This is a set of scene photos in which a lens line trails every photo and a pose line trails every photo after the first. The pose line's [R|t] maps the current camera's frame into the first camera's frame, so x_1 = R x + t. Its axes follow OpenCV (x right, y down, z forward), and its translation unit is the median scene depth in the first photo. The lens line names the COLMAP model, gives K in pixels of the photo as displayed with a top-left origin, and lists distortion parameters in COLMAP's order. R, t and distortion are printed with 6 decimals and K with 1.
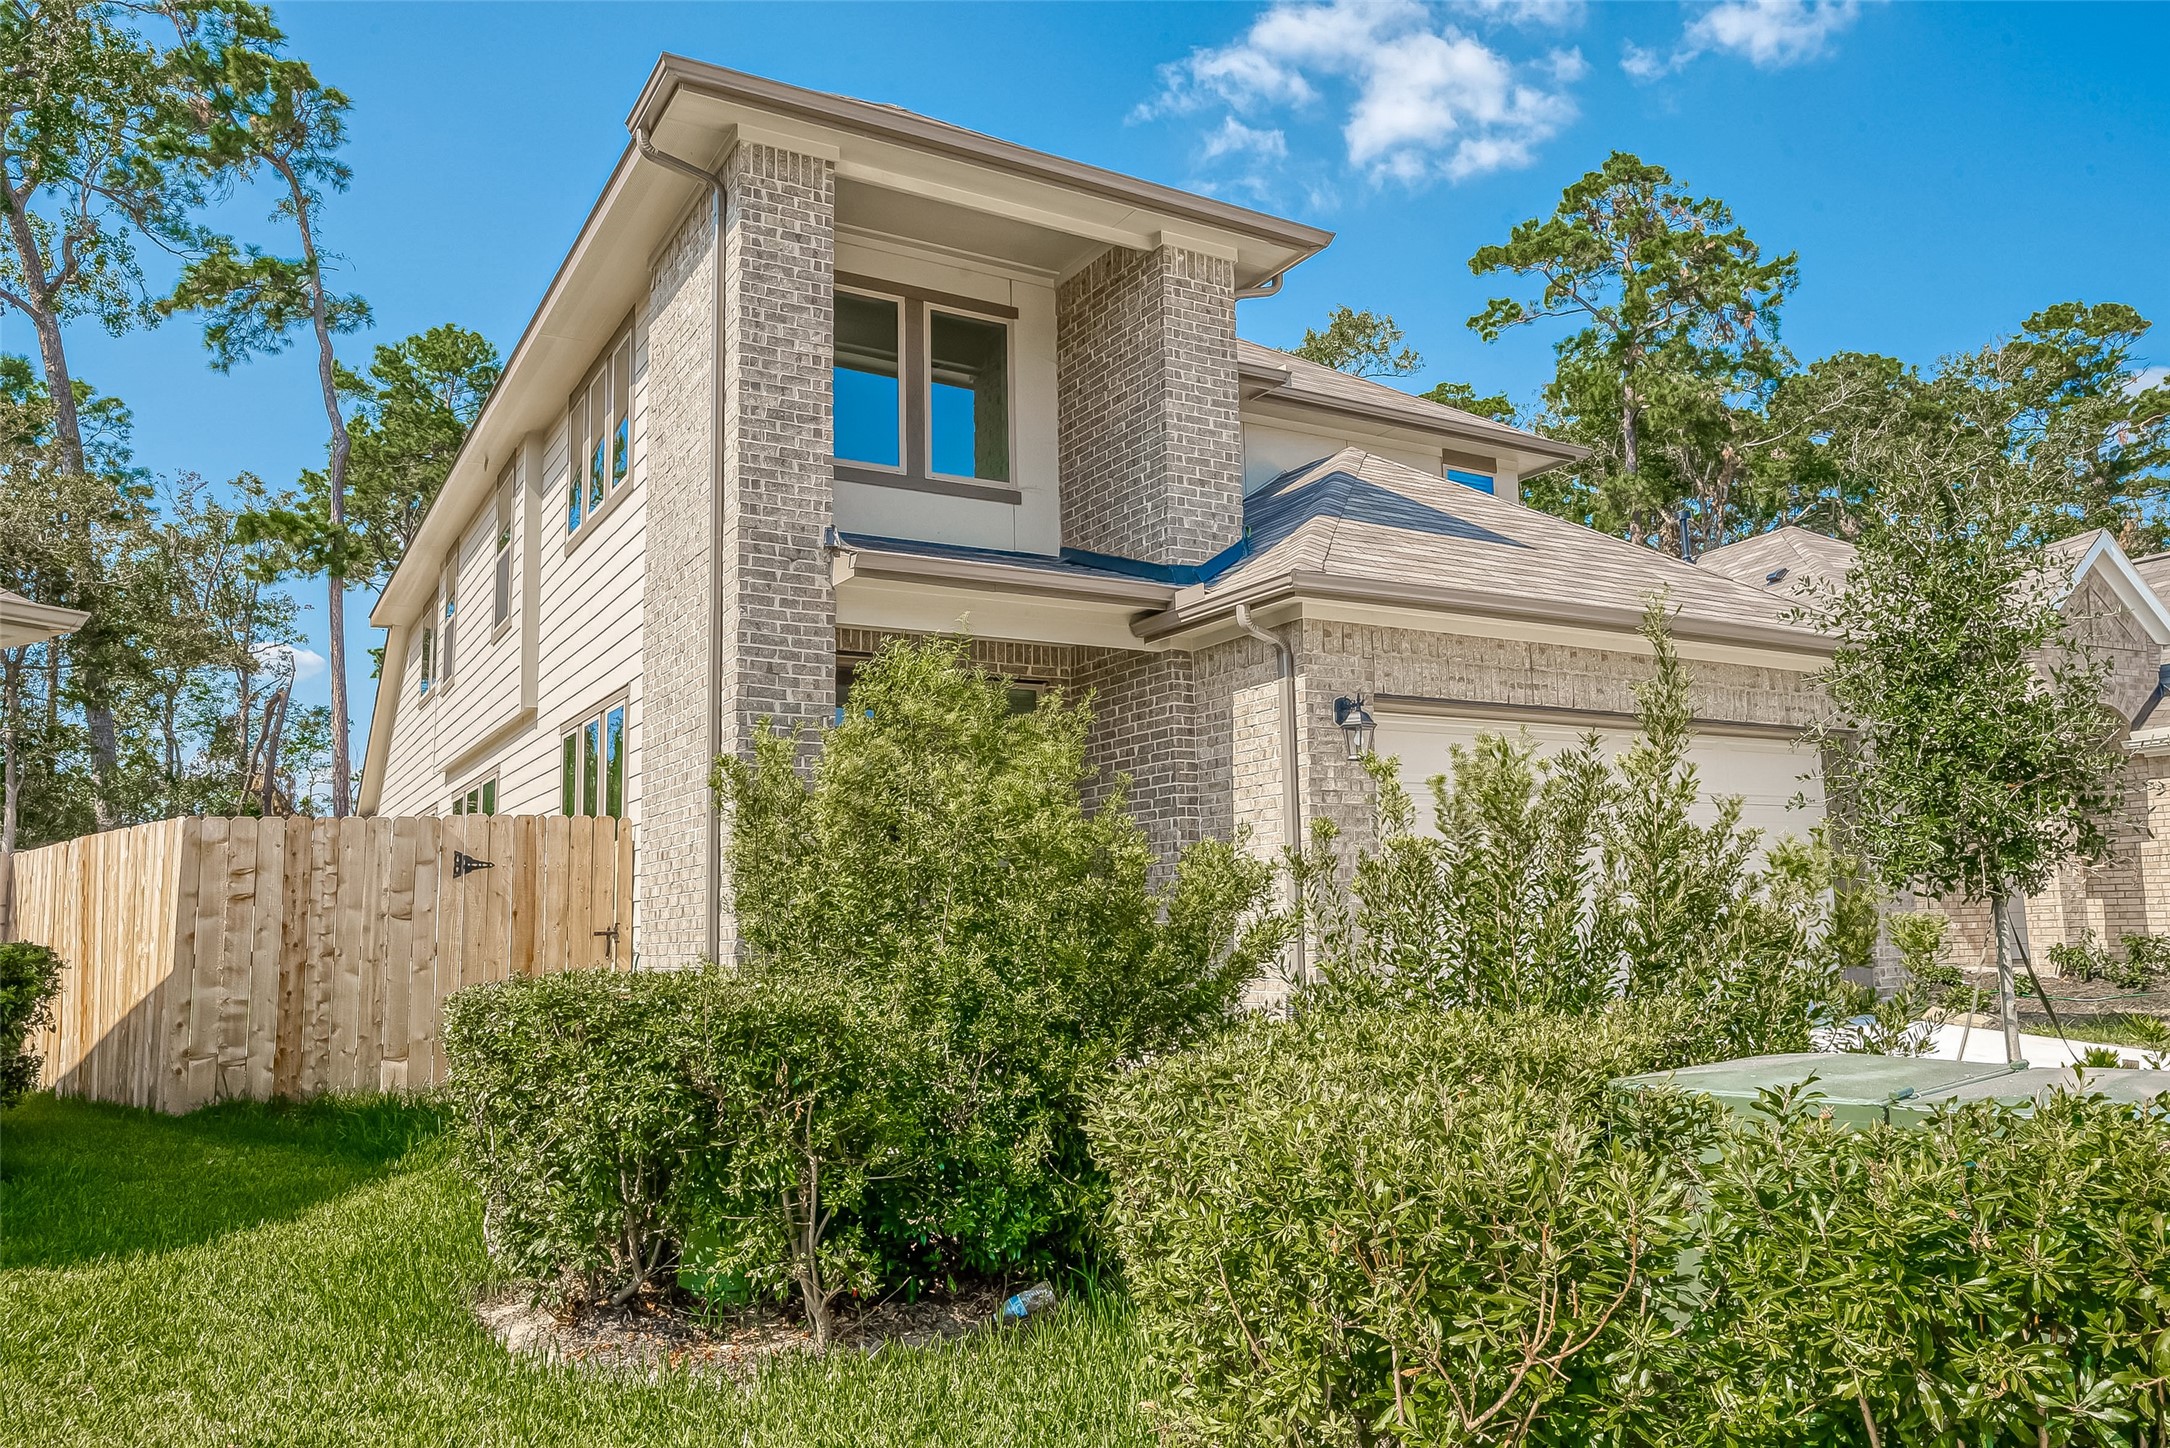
lens RADIAL K [[1545.1, 0, 1085.7], [0, 1545.1, 723.9], [0, 0, 1]] dist [-0.000608, -0.001125]
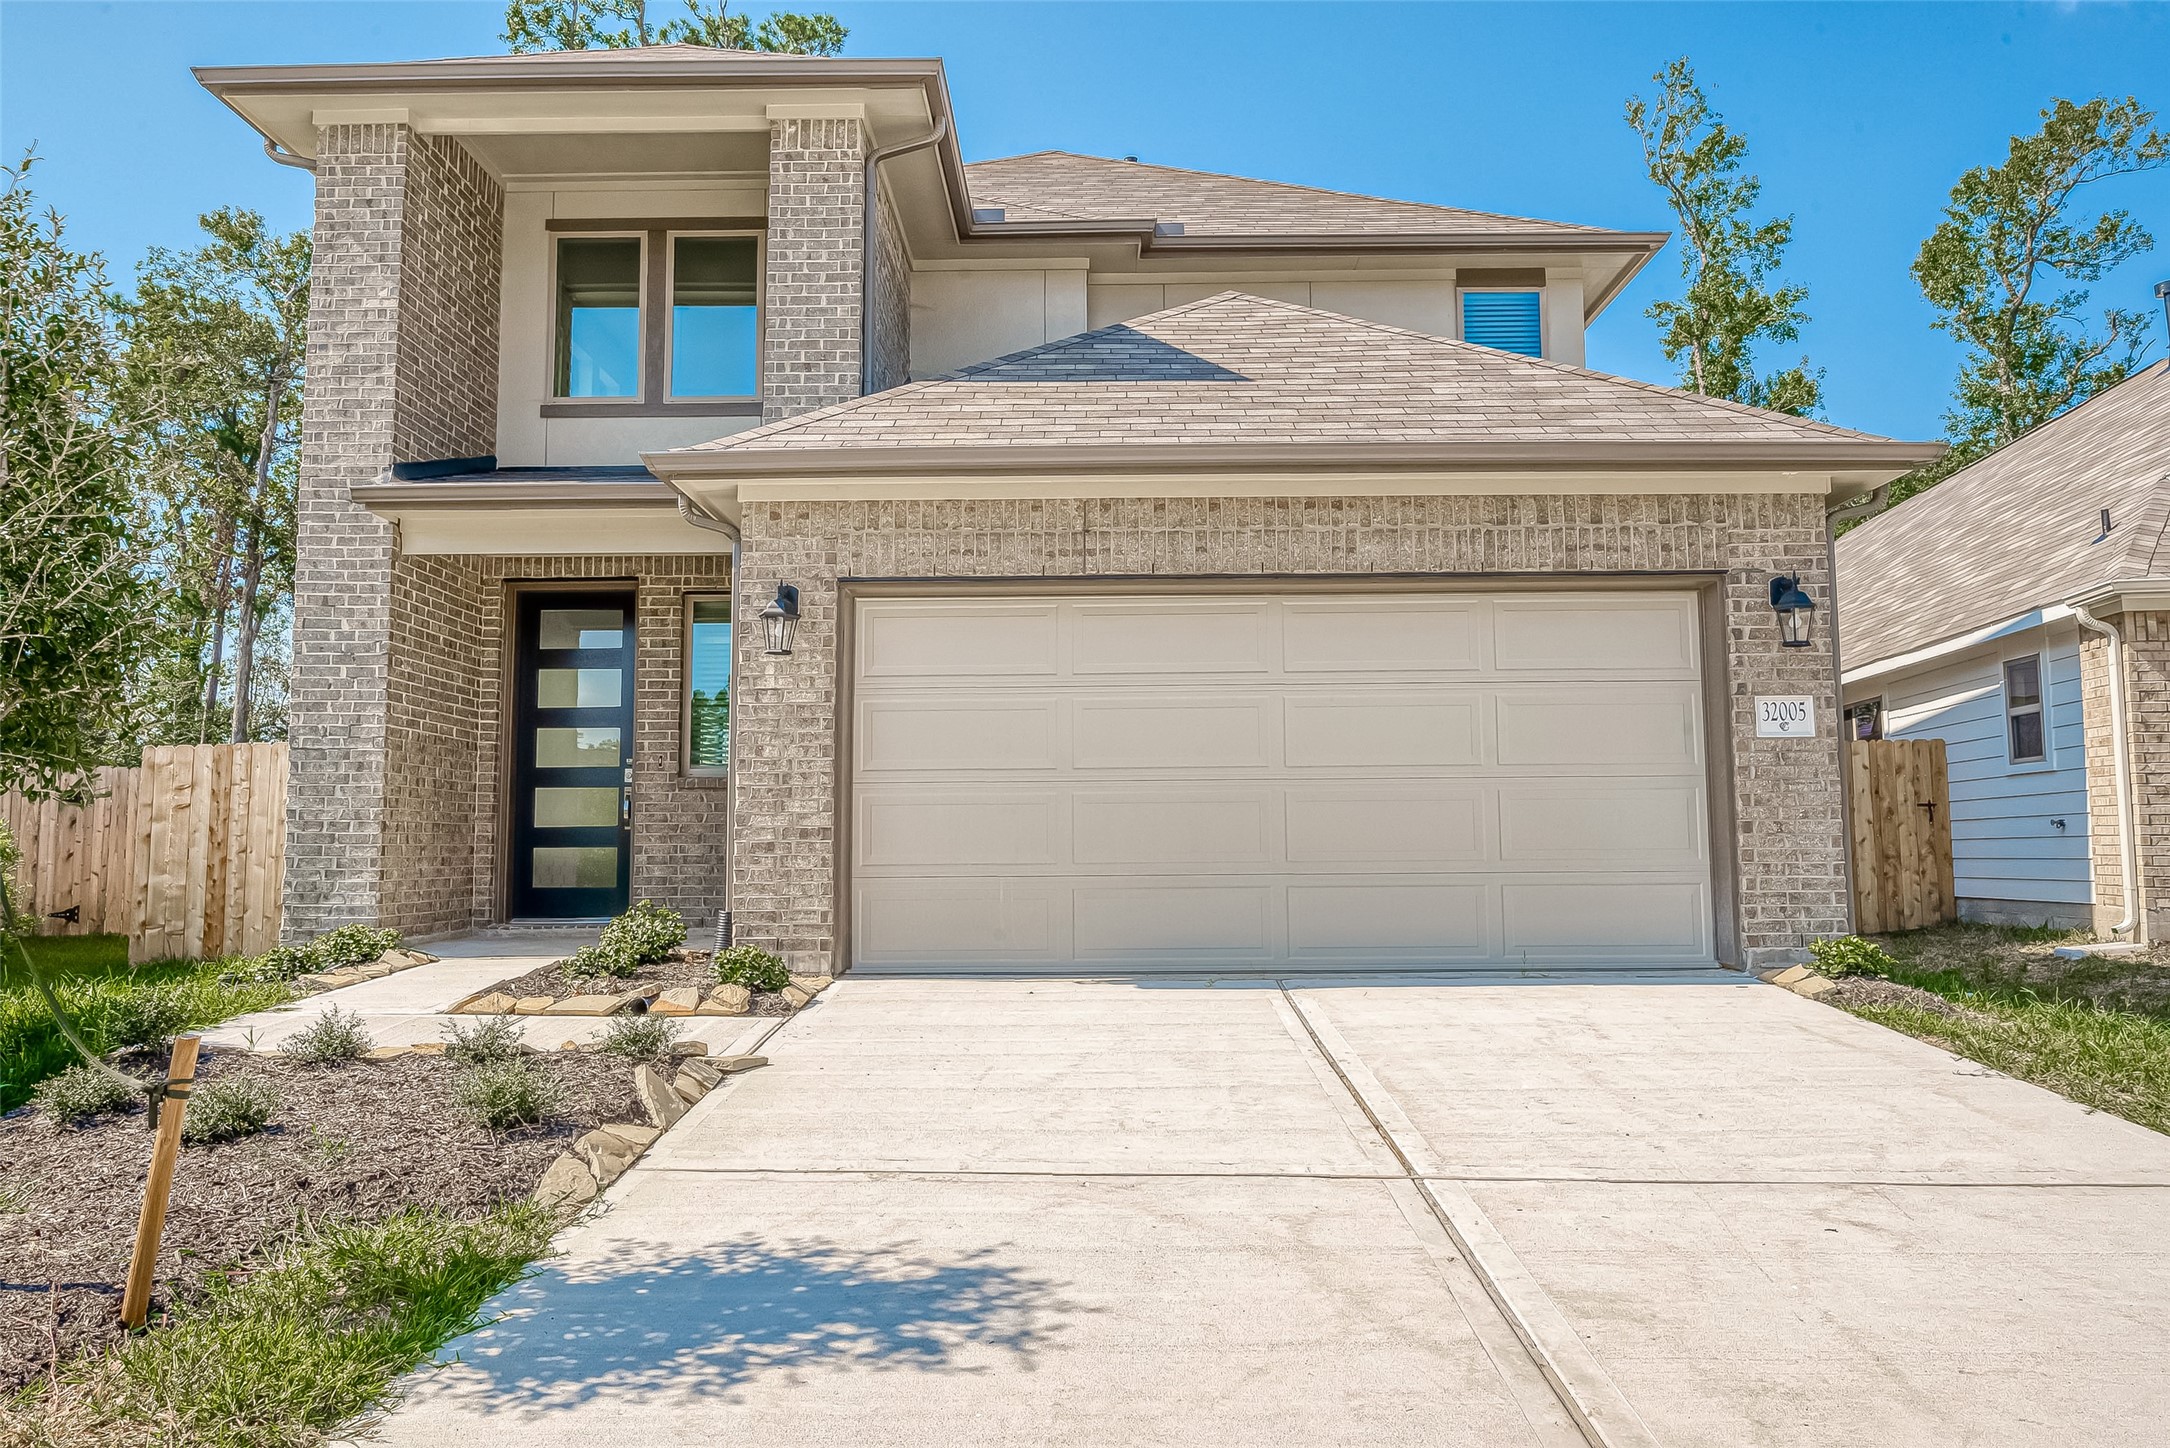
lens RADIAL K [[1434.8, 0, 1084.2], [0, 1434.8, 719.9], [0, 0, 1]] dist [-0.005287, 0.001236]
pose [[0.855819, -0.031550, -0.516312, 0.711144], [0.057514, 0.997753, 0.034364, 0.040421], [0.514068, -0.059105, 0.855711, 0.353133]]
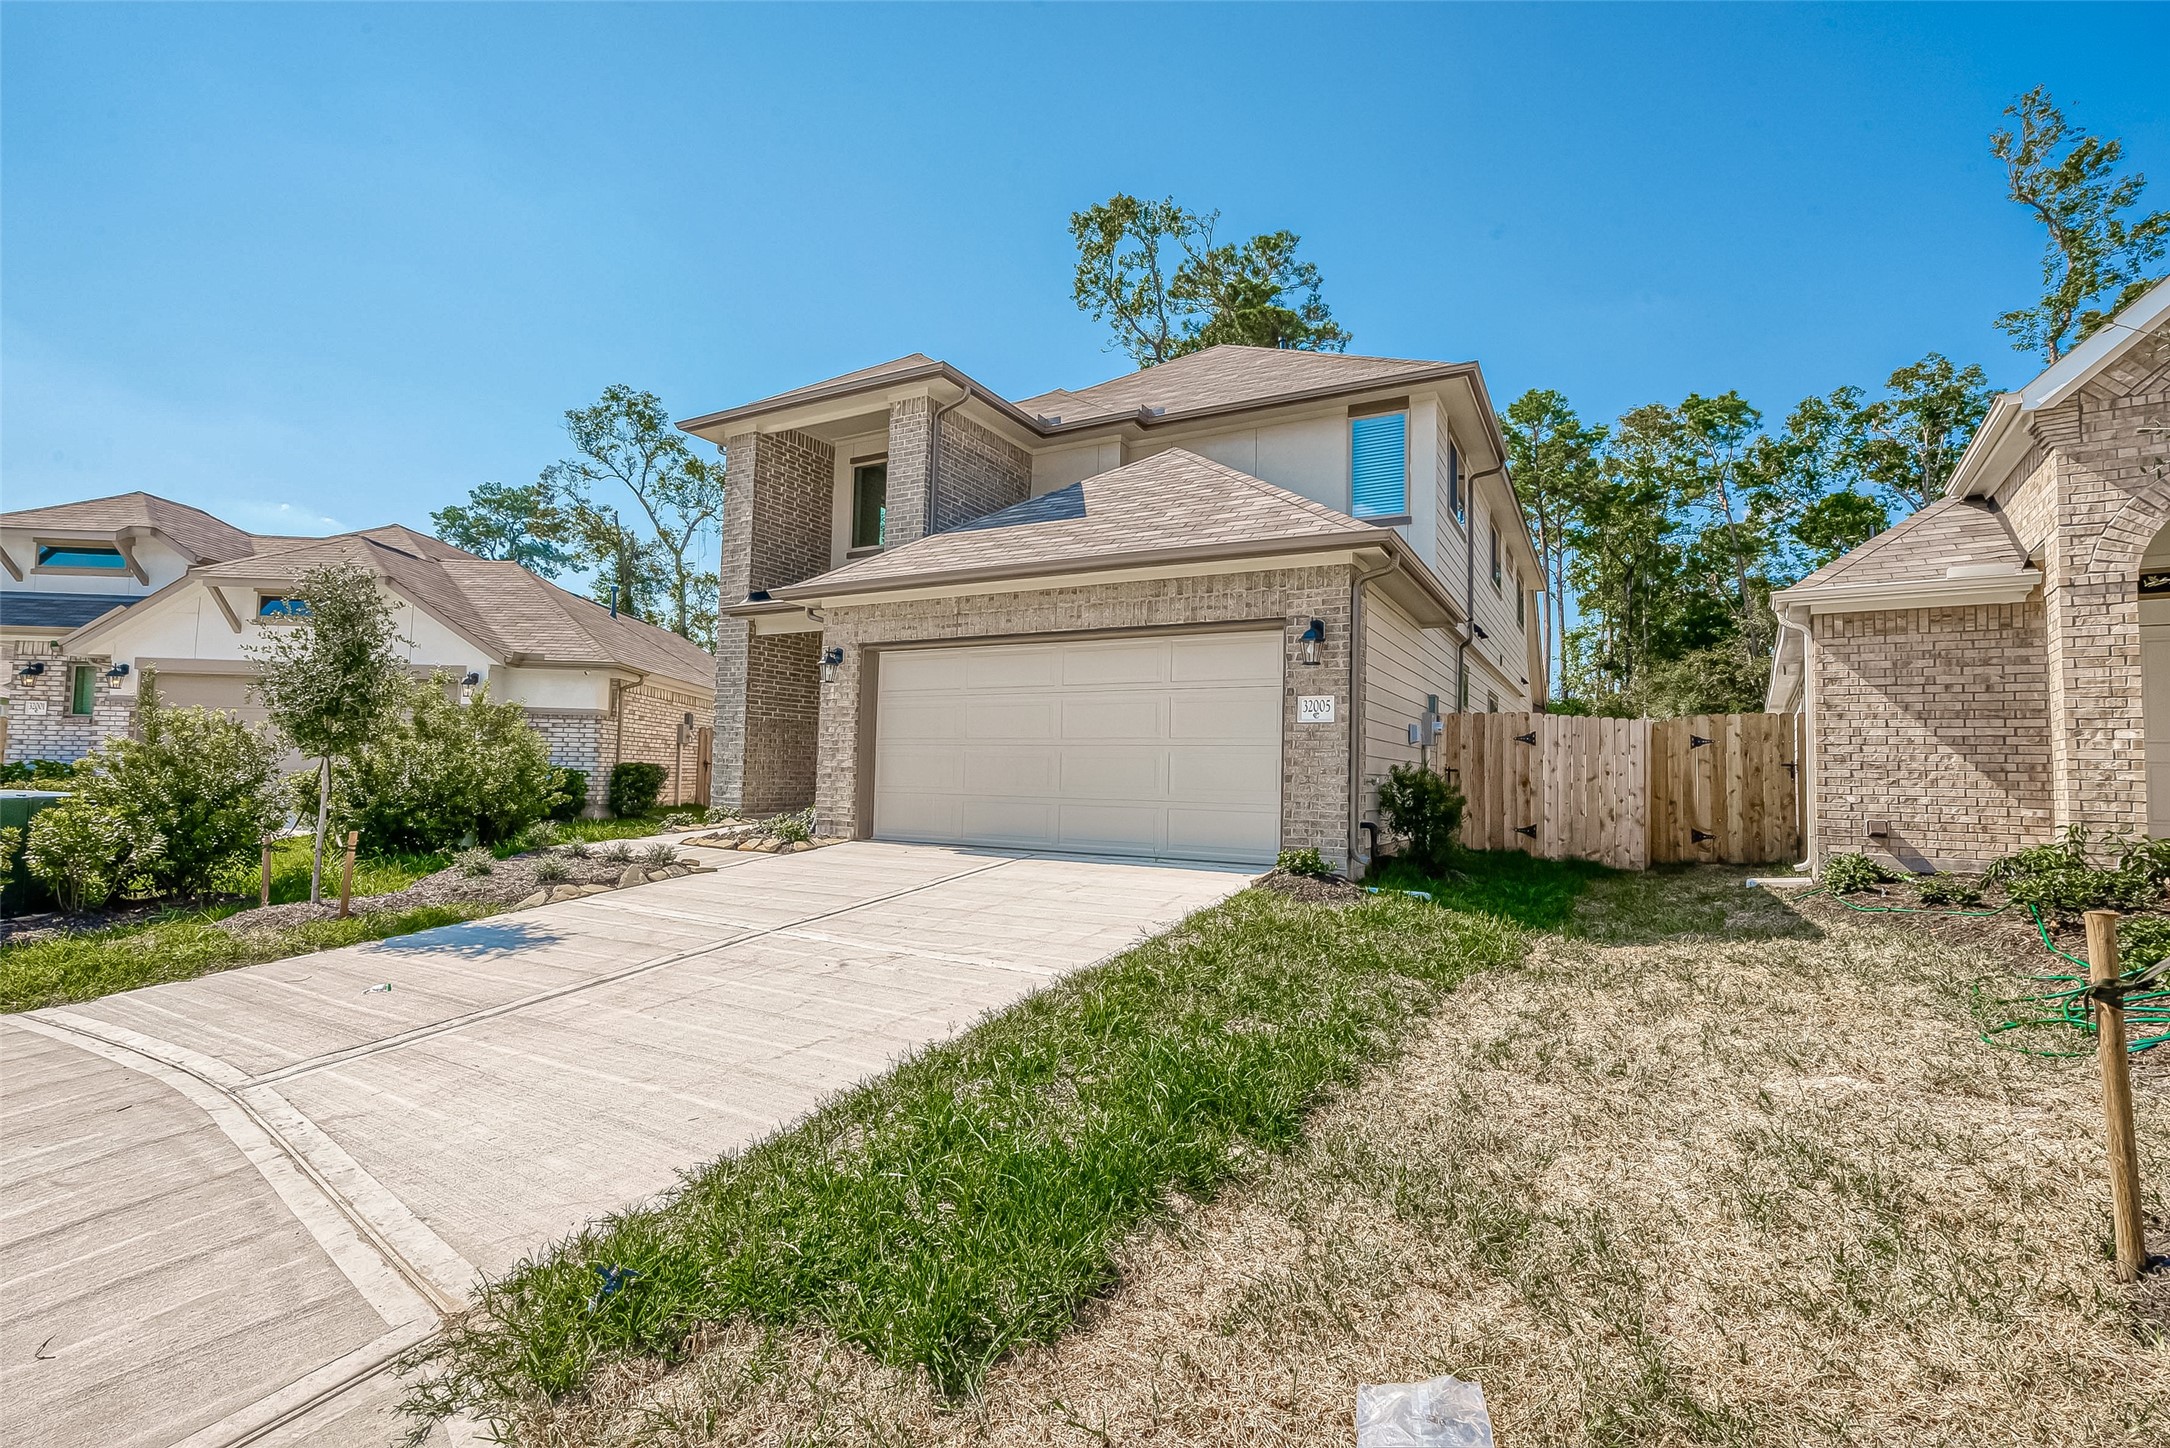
lens RADIAL K [[950.6, 0, 1091.6], [0, 950.6, 721.7], [0, 0, 1]] dist [-0.001330, -0.000547]
pose [[0.518566, -0.015523, -0.854896, 1.234663], [0.083089, 0.996018, 0.032315, 0.055909], [0.850991, -0.087790, 0.517791, 0.633329]]
